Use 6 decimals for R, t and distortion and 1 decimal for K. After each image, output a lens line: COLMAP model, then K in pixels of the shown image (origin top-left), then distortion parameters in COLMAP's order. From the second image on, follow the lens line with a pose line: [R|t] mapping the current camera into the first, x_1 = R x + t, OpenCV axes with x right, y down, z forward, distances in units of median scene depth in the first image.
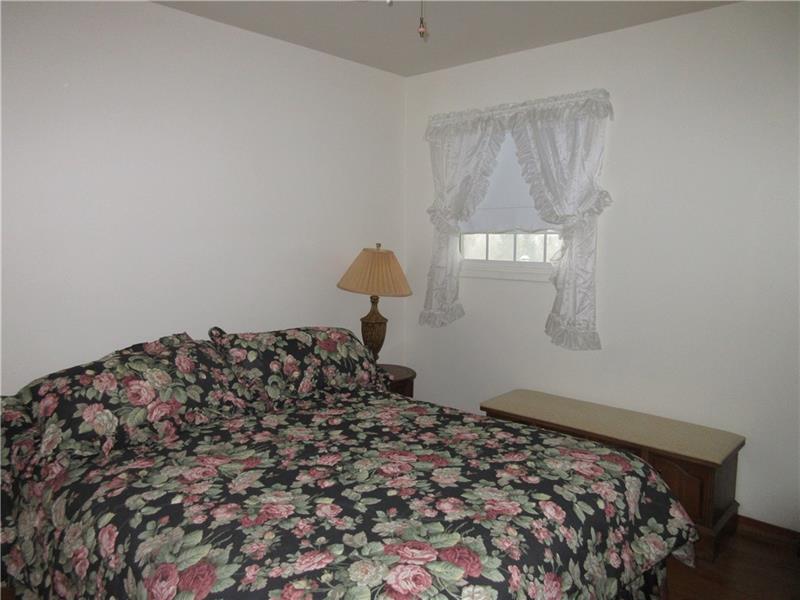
lens RADIAL K [[597.1, 0, 402.6], [0, 597.1, 300.2], [0, 0, 1]] dist [0.009062, 0.005709]
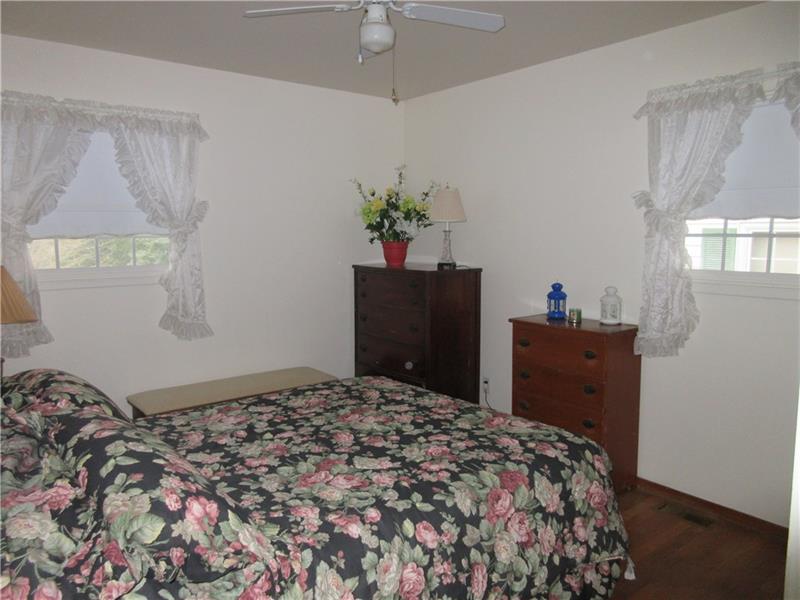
lens RADIAL K [[597.1, 0, 403.1], [0, 597.1, 299.7], [0, 0, 1]] dist [0.009062, 0.005709]
pose [[0.160508, -0.121901, 0.979478, -1.429862], [0.117780, 0.987619, 0.103613, -0.119837], [-0.979982, 0.098732, 0.172879, 0.788969]]
